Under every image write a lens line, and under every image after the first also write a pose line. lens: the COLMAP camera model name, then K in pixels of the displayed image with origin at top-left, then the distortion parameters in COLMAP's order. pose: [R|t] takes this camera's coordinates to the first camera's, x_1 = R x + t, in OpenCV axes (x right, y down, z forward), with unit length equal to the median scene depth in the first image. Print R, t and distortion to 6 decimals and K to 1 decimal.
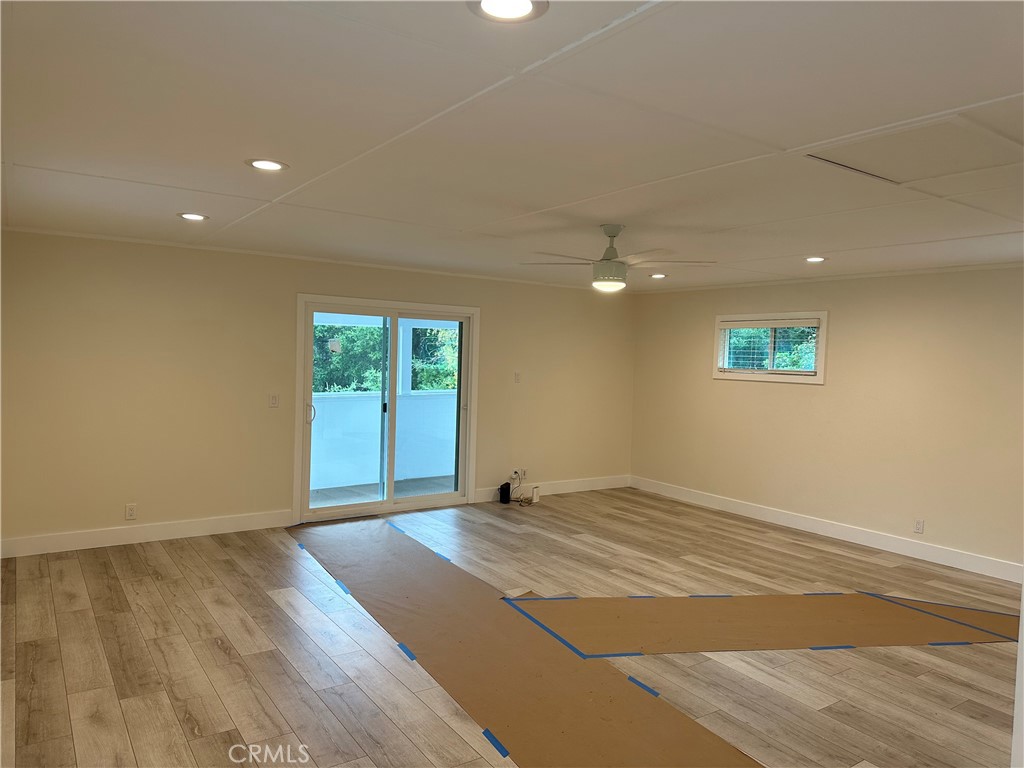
lens RADIAL K [[714.8, 0, 517.9], [0, 714.8, 373.4], [0, 0, 1]] dist [0.069208, -0.081151]
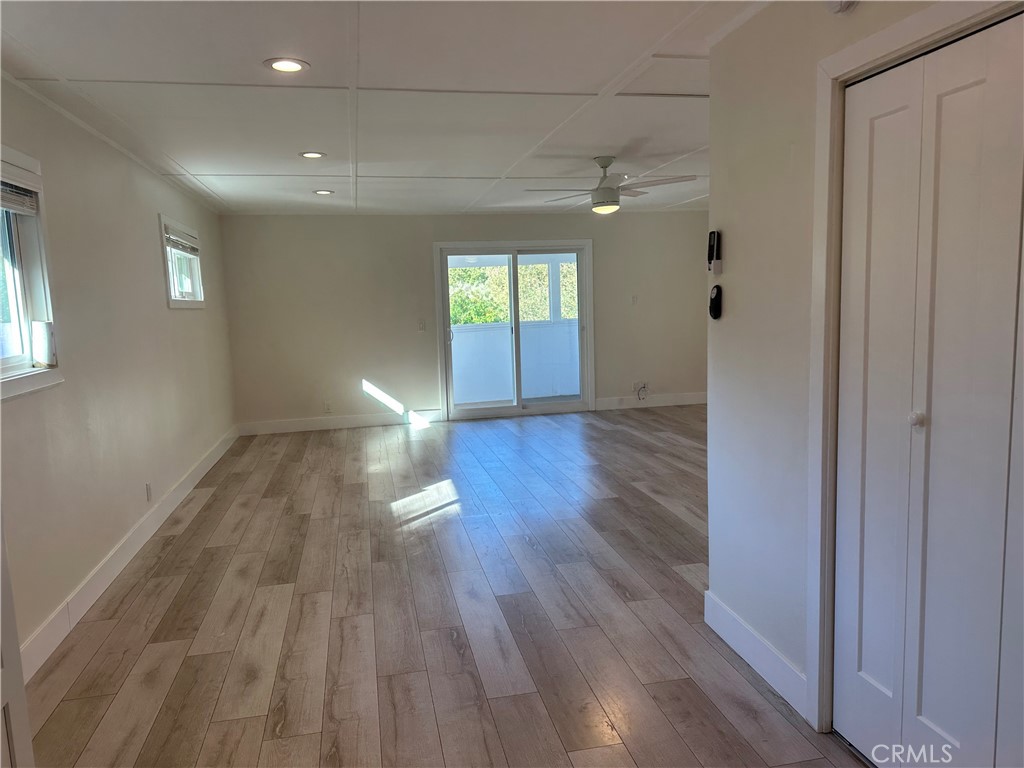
lens RADIAL K [[714.8, 0, 511.8], [0, 714.8, 378.6], [0, 0, 1]] dist [0.069208, -0.081151]
pose [[0.921318, -0.016608, -0.388456, 0.379579], [0.048334, 0.996230, 0.072044, 0.055996], [0.385795, -0.085151, 0.918647, -0.160169]]
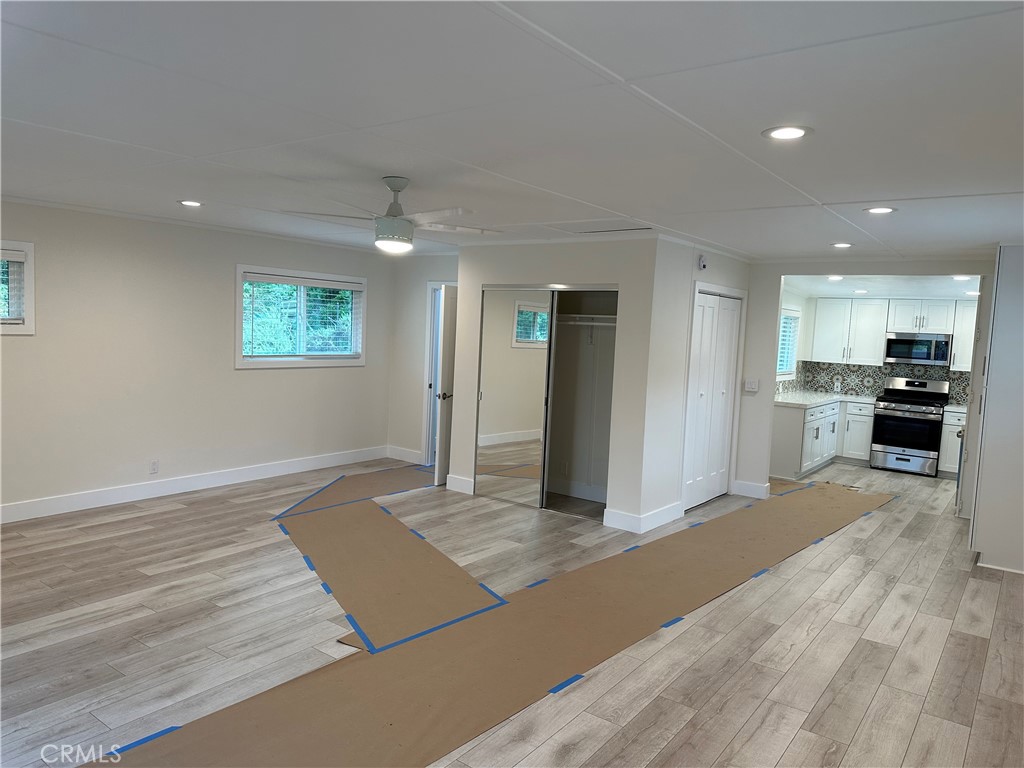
lens RADIAL K [[714.8, 0, 514.6], [0, 714.8, 371.9], [0, 0, 1]] dist [0.069208, -0.081151]
pose [[-0.322090, -0.111159, 0.940161, -0.665787], [-0.023394, 0.993714, 0.109477, -0.057653], [-0.946420, 0.013267, -0.322665, 0.981347]]
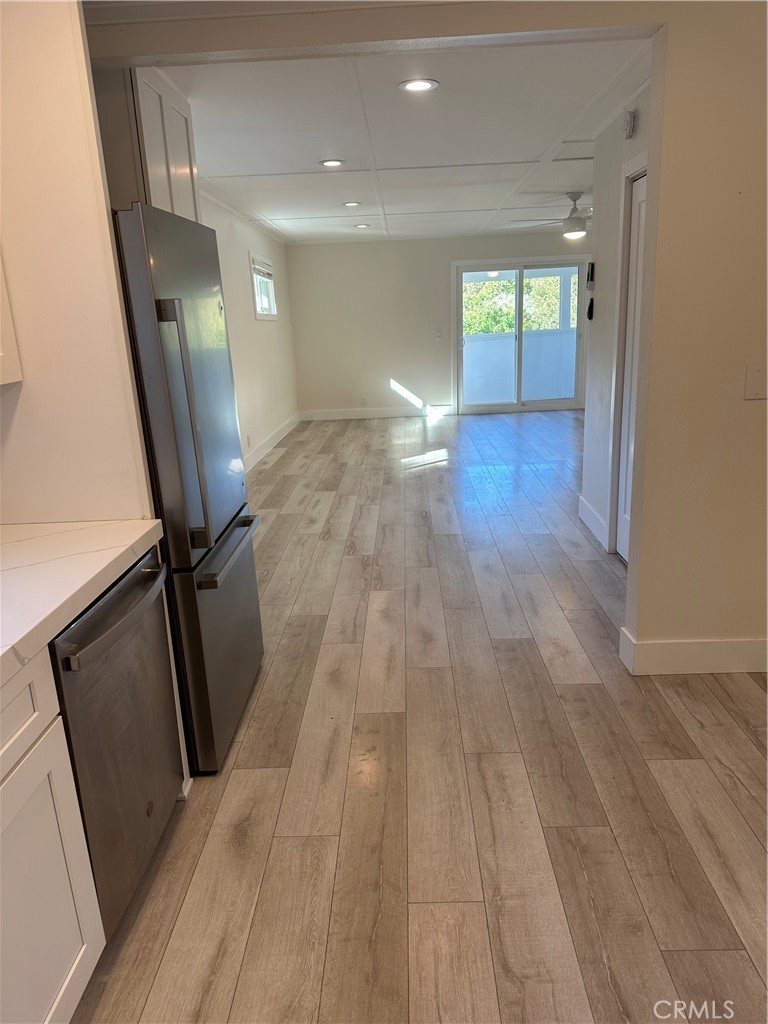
lens RADIAL K [[717.2, 0, 386.3], [0, 717.2, 501.0], [0, 0, 1]] dist [0.138385, -0.014863]
pose [[0.804915, 0.085658, -0.587176, 0.654053], [0.044641, 0.977981, 0.203863, 0.078738], [0.591709, -0.190305, 0.783367, -0.474815]]
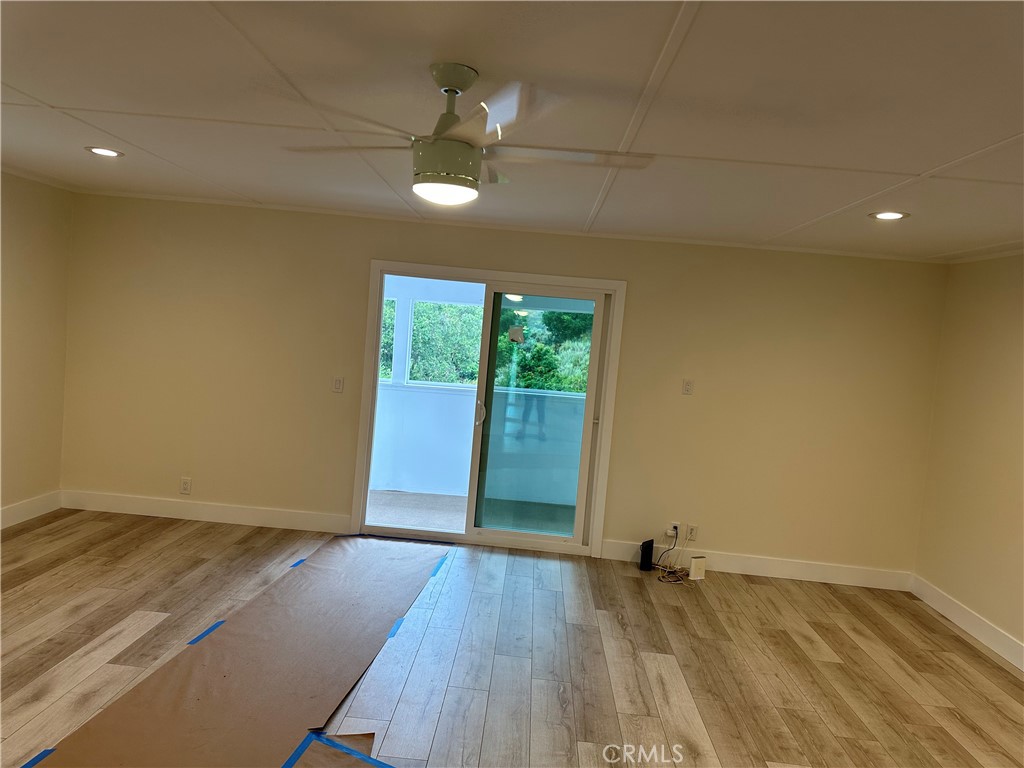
lens RADIAL K [[714.8, 0, 503.1], [0, 714.8, 383.0], [0, 0, 1]] dist [0.069208, -0.081151]
pose [[0.791151, 0.081357, -0.606185, 0.402674], [-0.079037, 0.996403, 0.030575, -0.007441], [0.606492, 0.023721, 0.794735, 0.542832]]
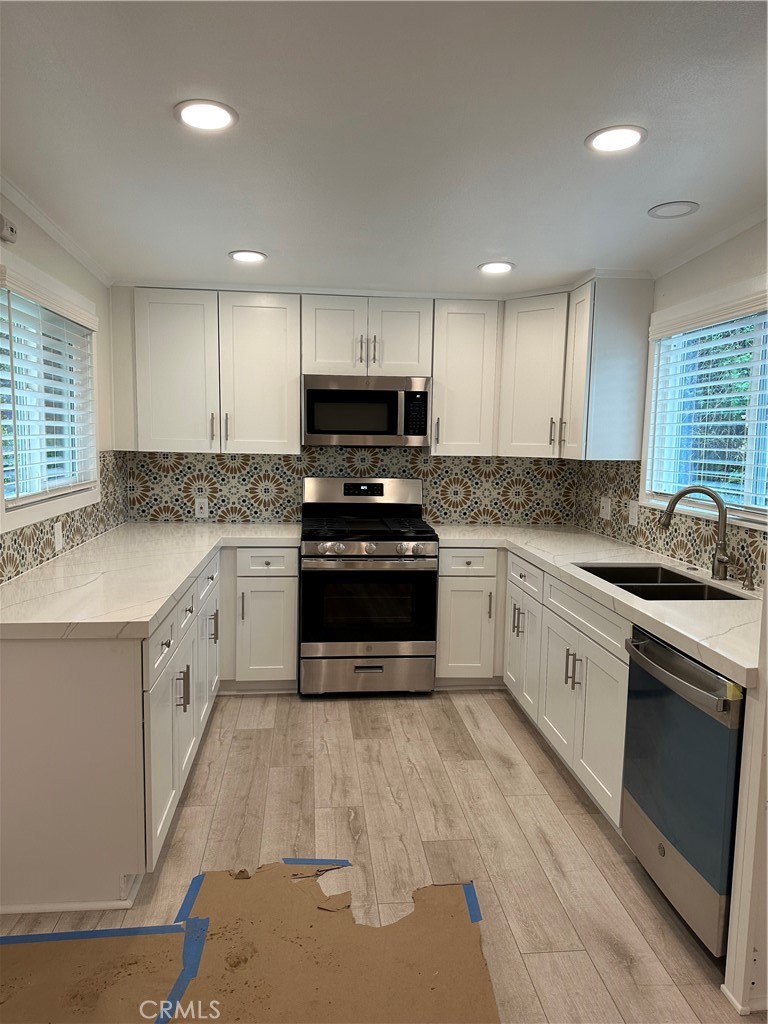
lens RADIAL K [[714.8, 0, 398.3], [0, 714.8, 522.1], [0, 0, 1]] dist [0.069208, -0.081151]
pose [[-0.881958, -0.105565, 0.459353, 0.312458], [-0.028014, 0.984613, 0.172489, 0.043034], [-0.470494, 0.139260, -0.871345, 0.135837]]
